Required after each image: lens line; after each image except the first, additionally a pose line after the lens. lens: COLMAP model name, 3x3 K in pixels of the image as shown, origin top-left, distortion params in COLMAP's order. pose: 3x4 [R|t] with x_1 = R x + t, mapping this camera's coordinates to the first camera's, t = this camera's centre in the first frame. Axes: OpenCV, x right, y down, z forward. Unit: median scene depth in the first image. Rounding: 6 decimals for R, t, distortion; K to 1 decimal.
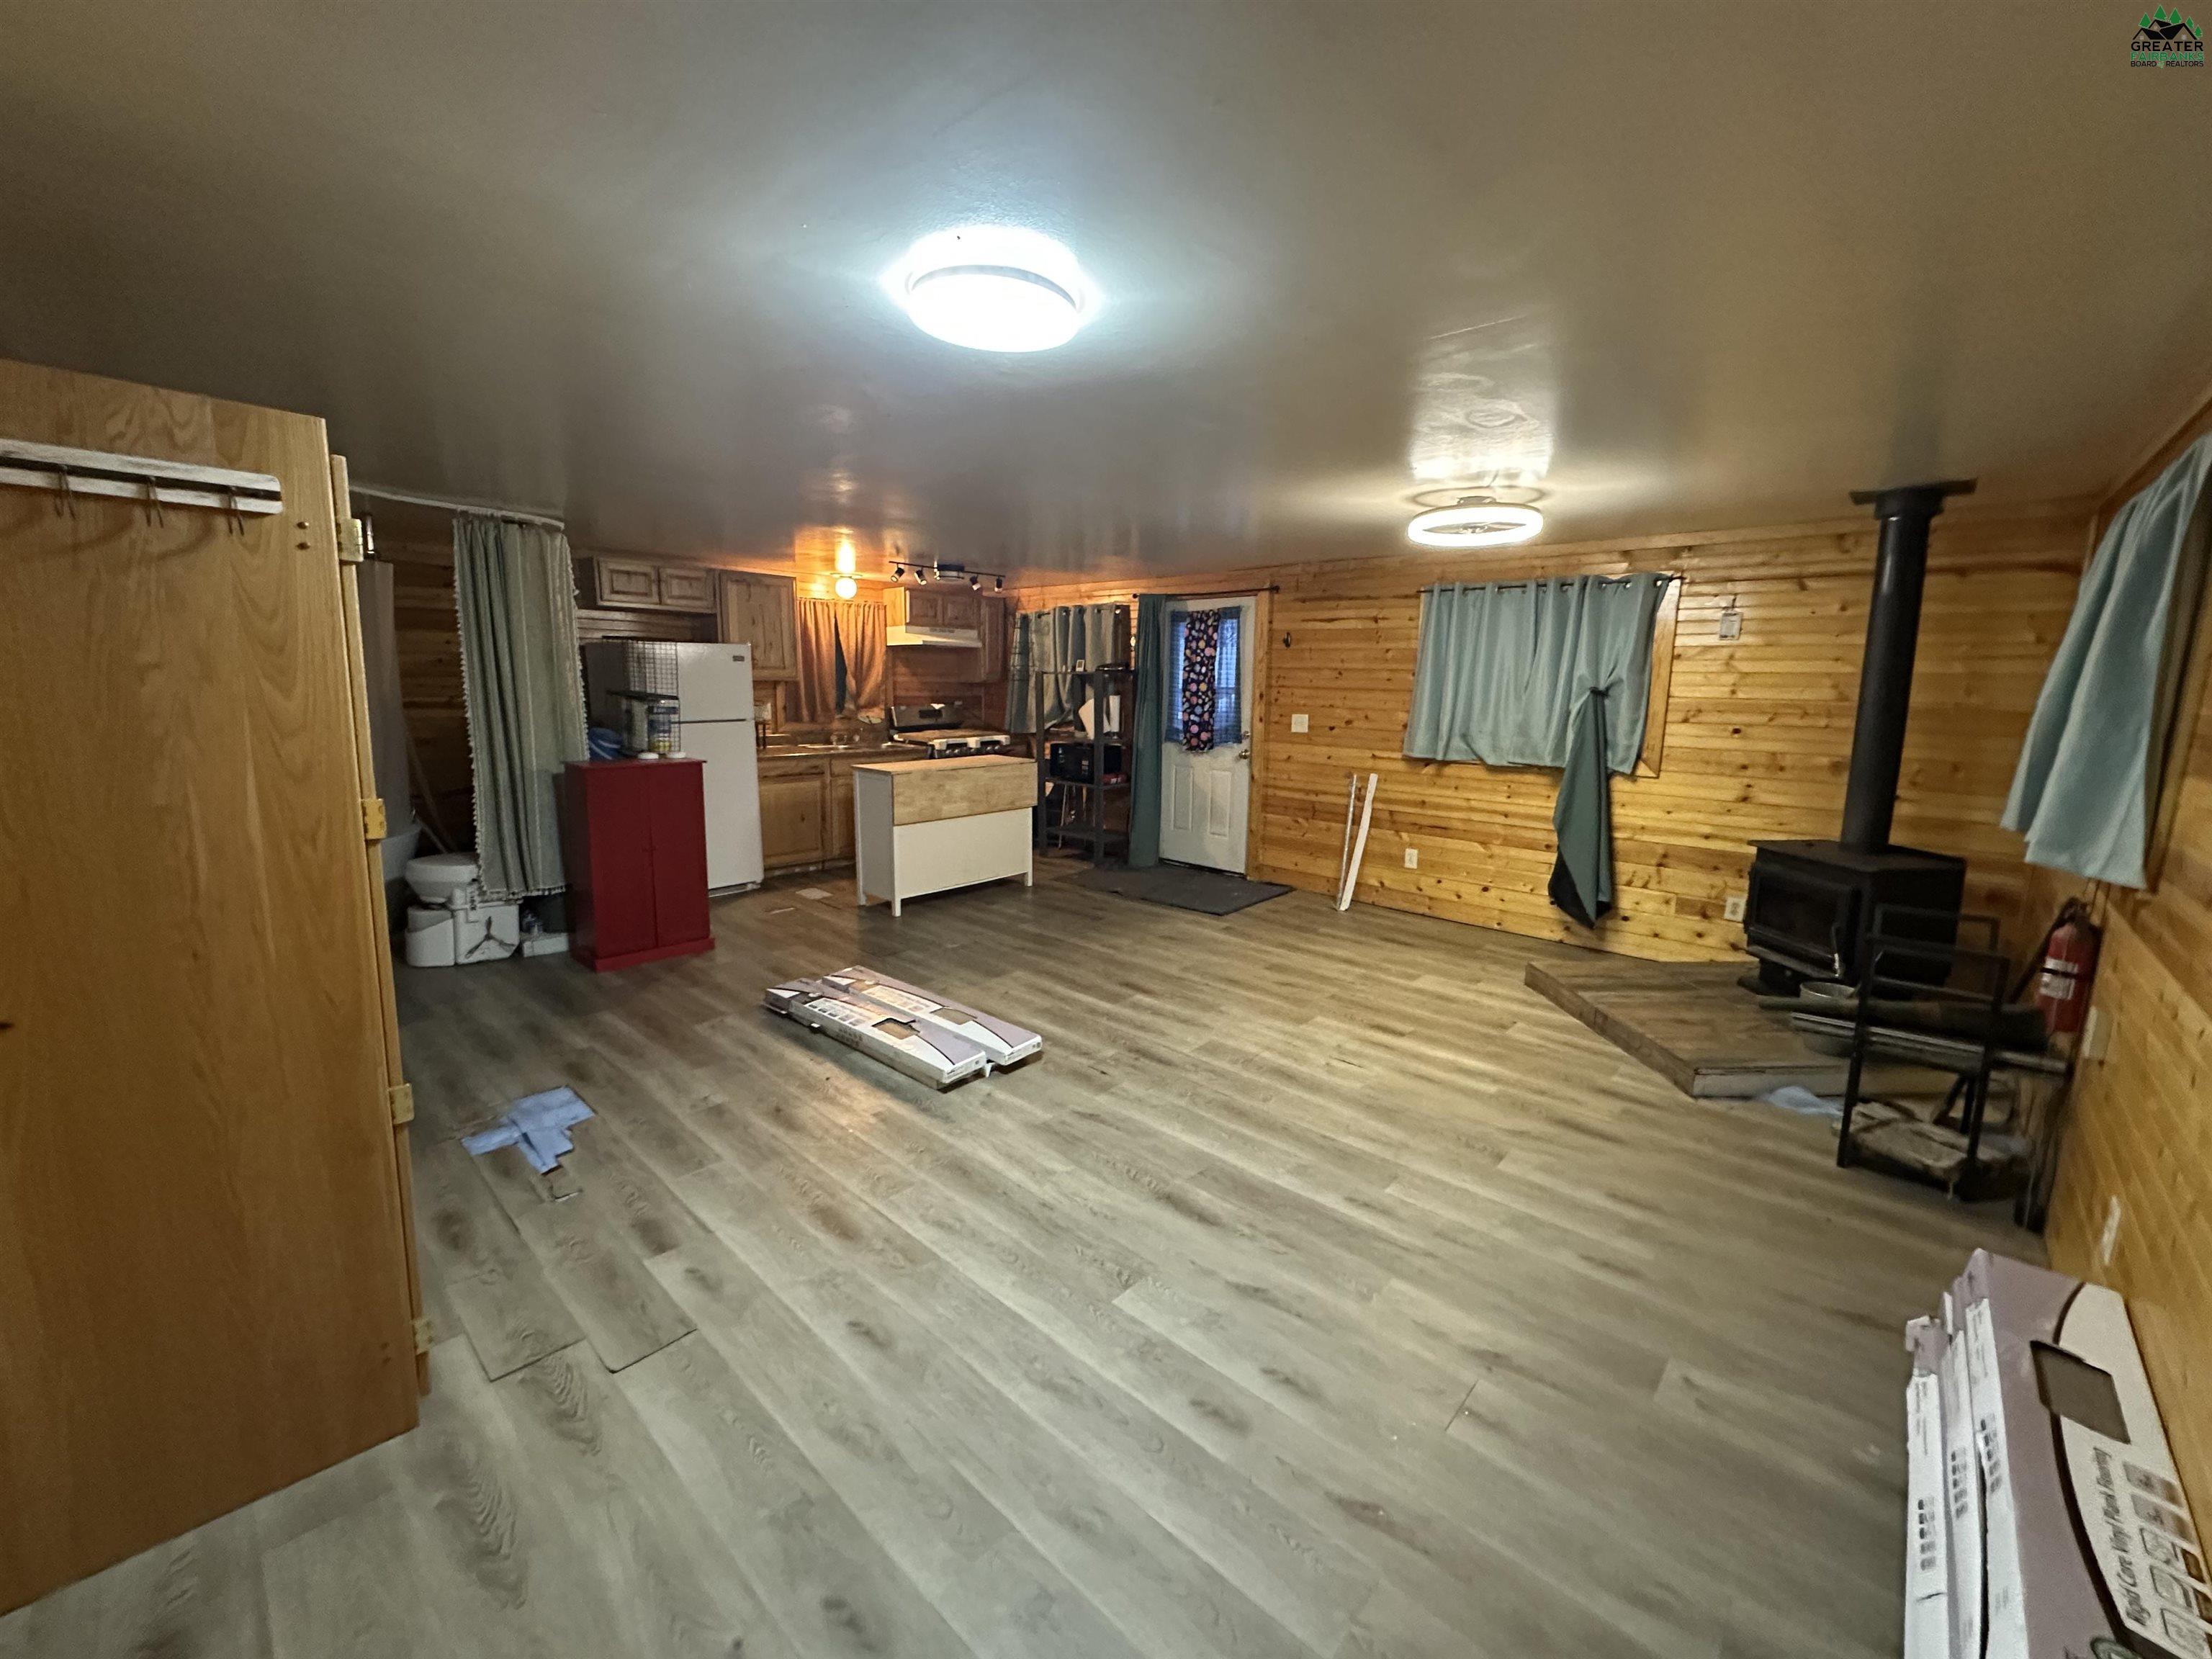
lens RADIAL K [[879.8, 0, 1109.2], [0, 879.8, 827.3], [0, 0, 1]] dist [-0.002087, 0.000696]
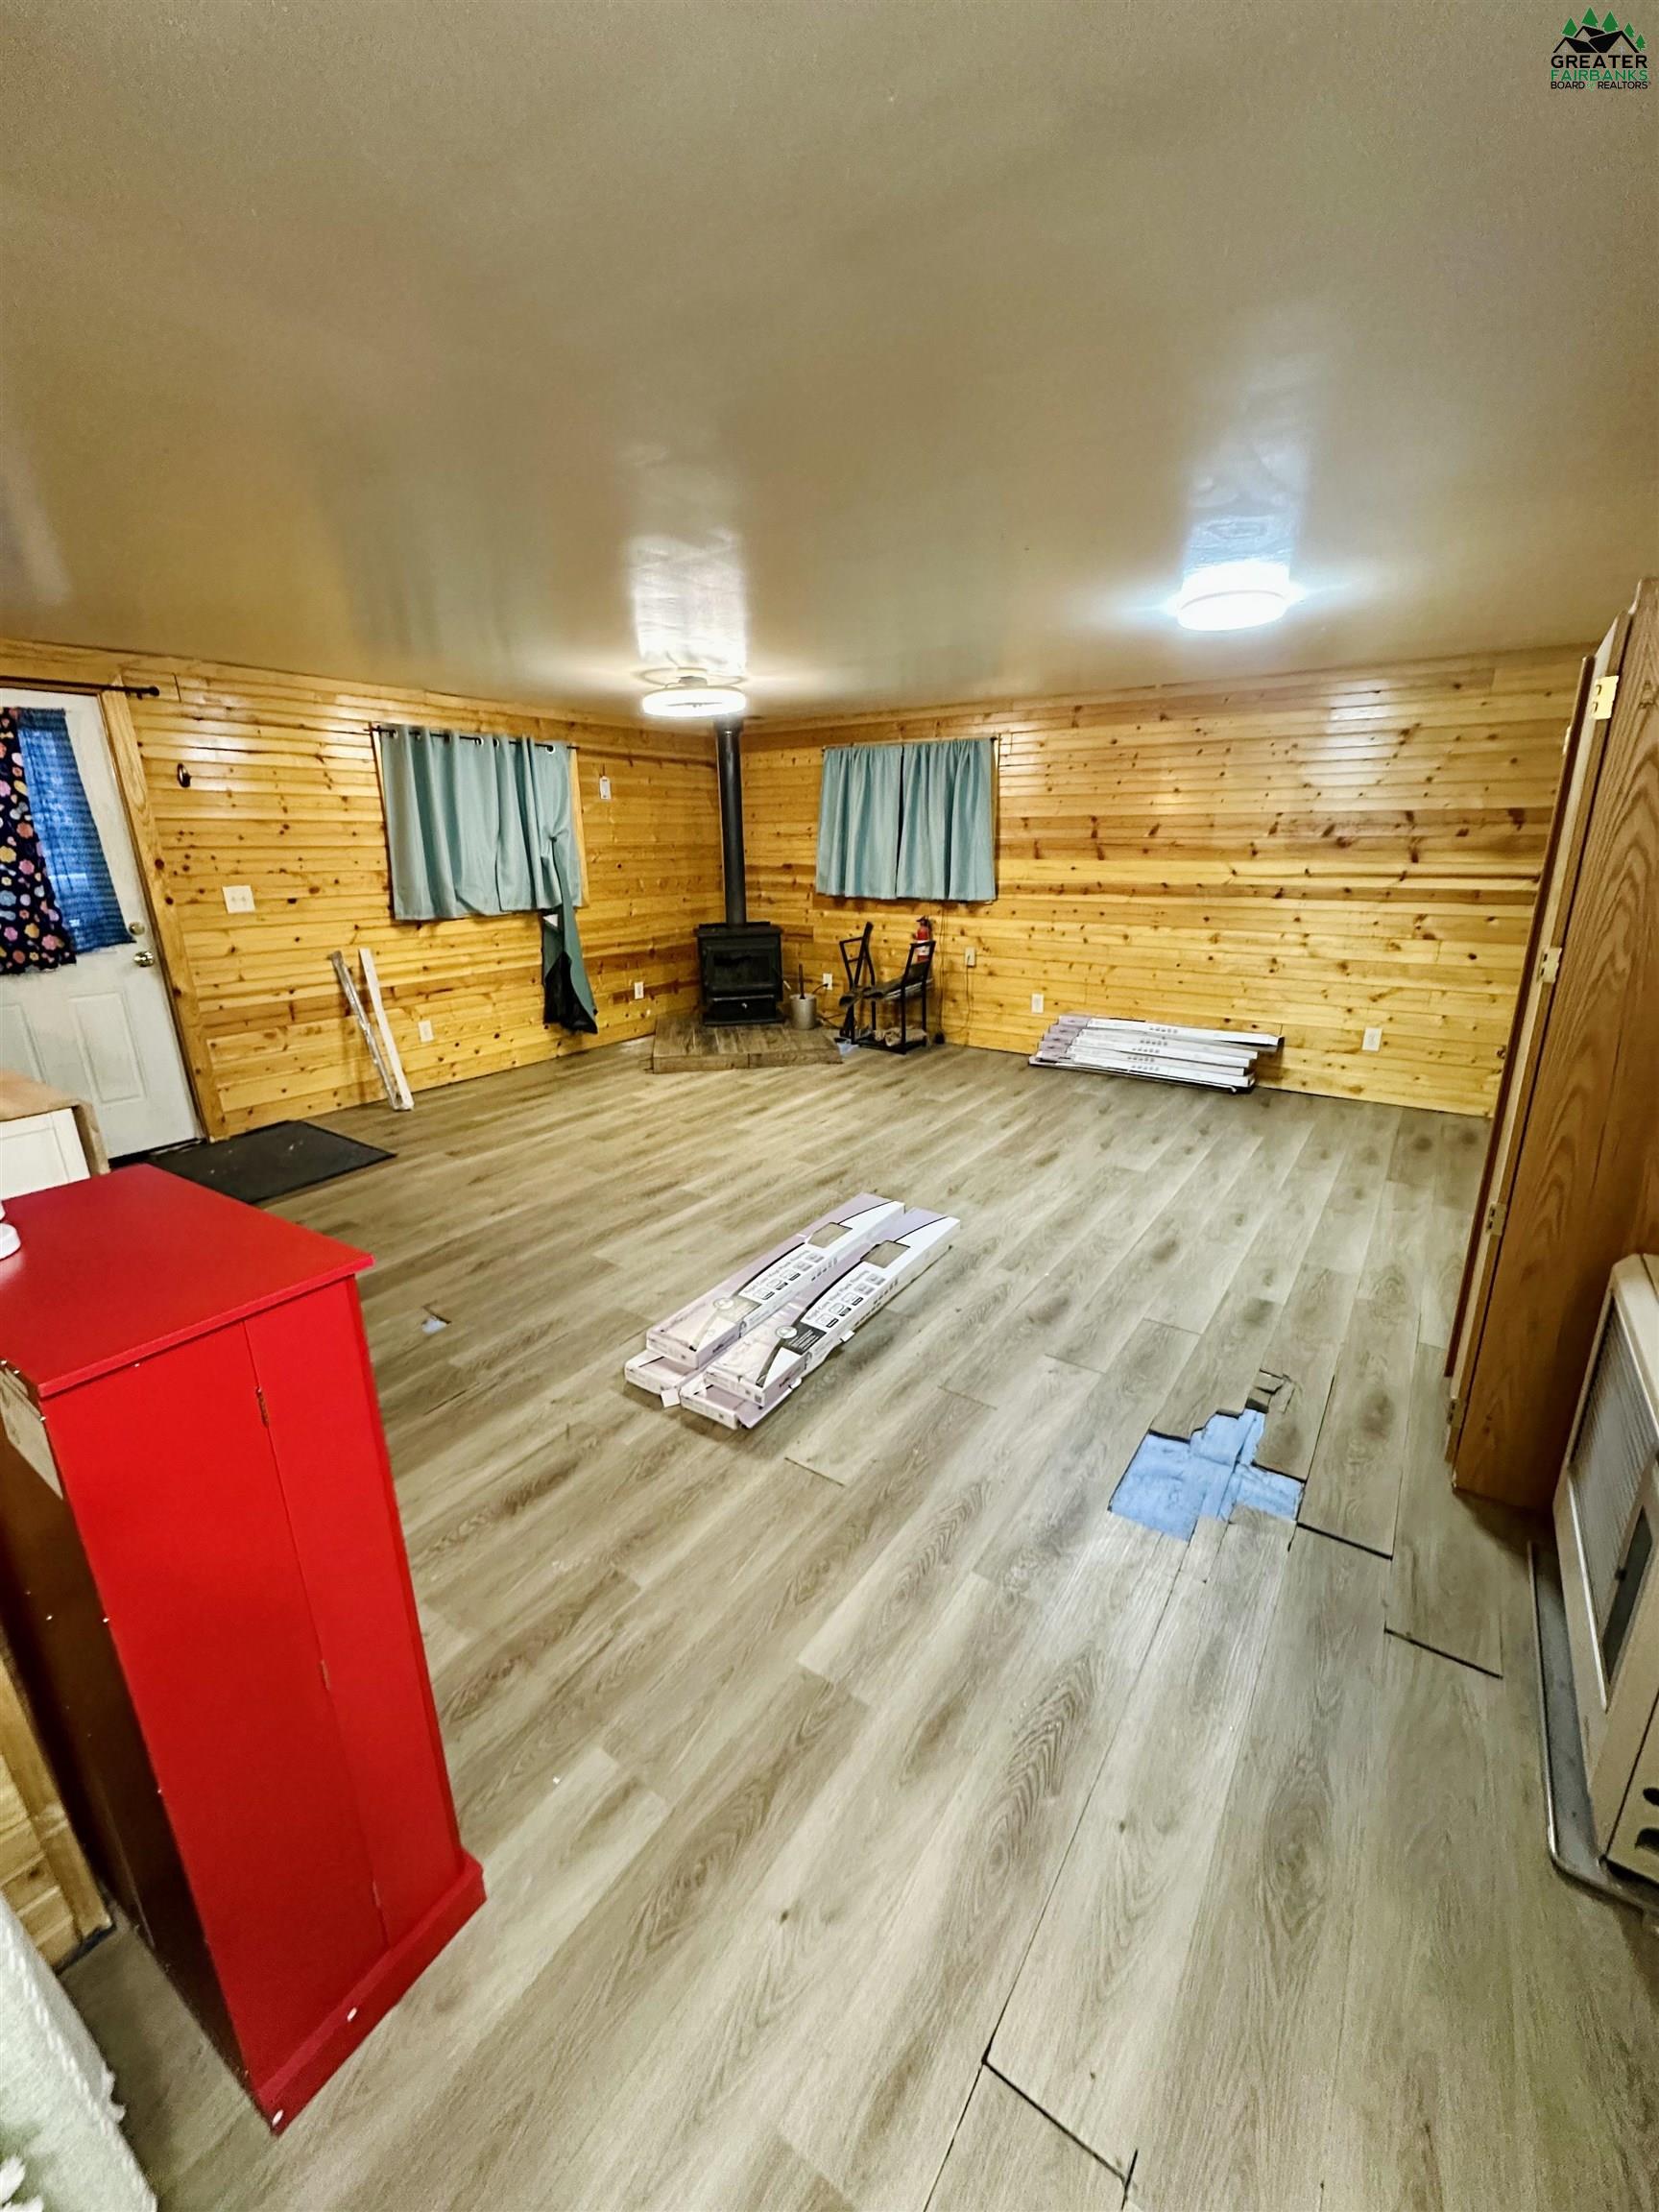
lens RADIAL K [[879.8, 0, 830.3], [0, 879.8, 1109.1], [0, 0, 1]] dist [-0.002087, 0.000696]
pose [[-0.134797, -0.309776, 0.941206, -0.905295], [0.172209, 0.928096, 0.330124, -0.178803], [-0.975794, 0.206584, -0.071758, 0.974652]]
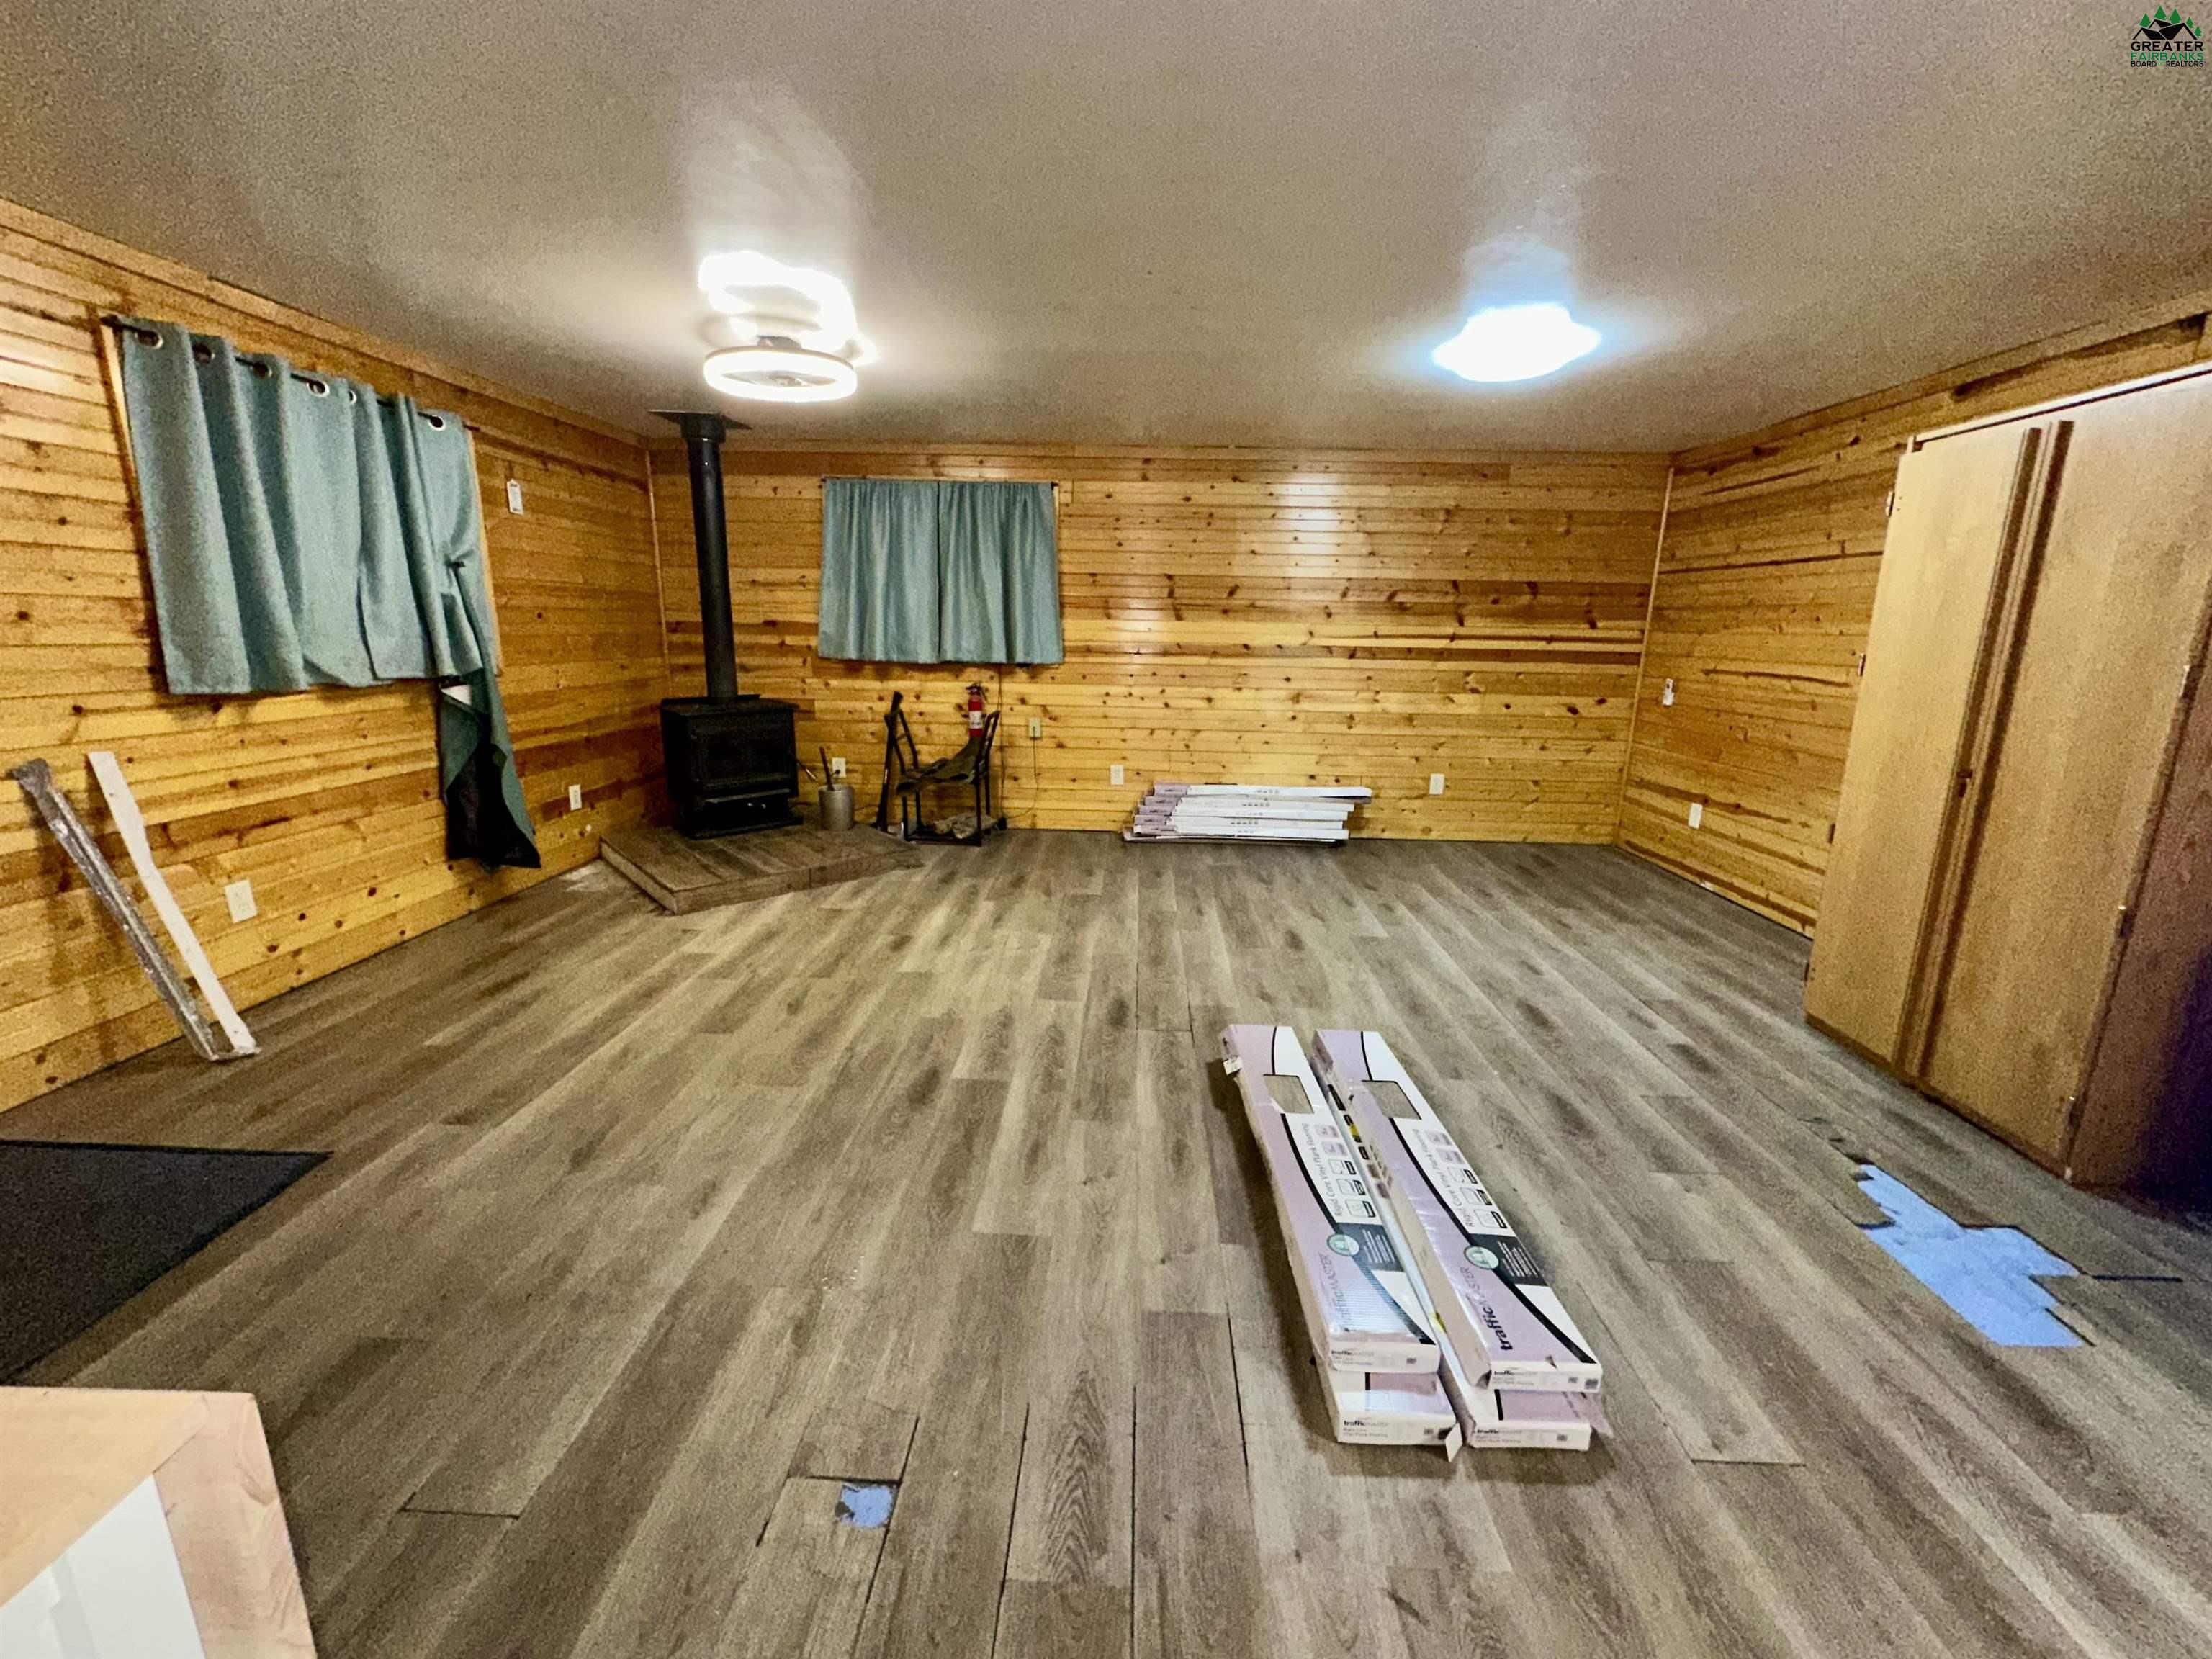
lens RADIAL K [[879.8, 0, 1109.2], [0, 879.8, 828.5], [0, 0, 1]] dist [-0.002087, 0.000696]
pose [[-0.652357, -0.202489, 0.730362, -0.489647], [0.096635, 0.933563, 0.345140, -0.186437], [-0.751726, 0.295733, -0.589448, 1.334954]]
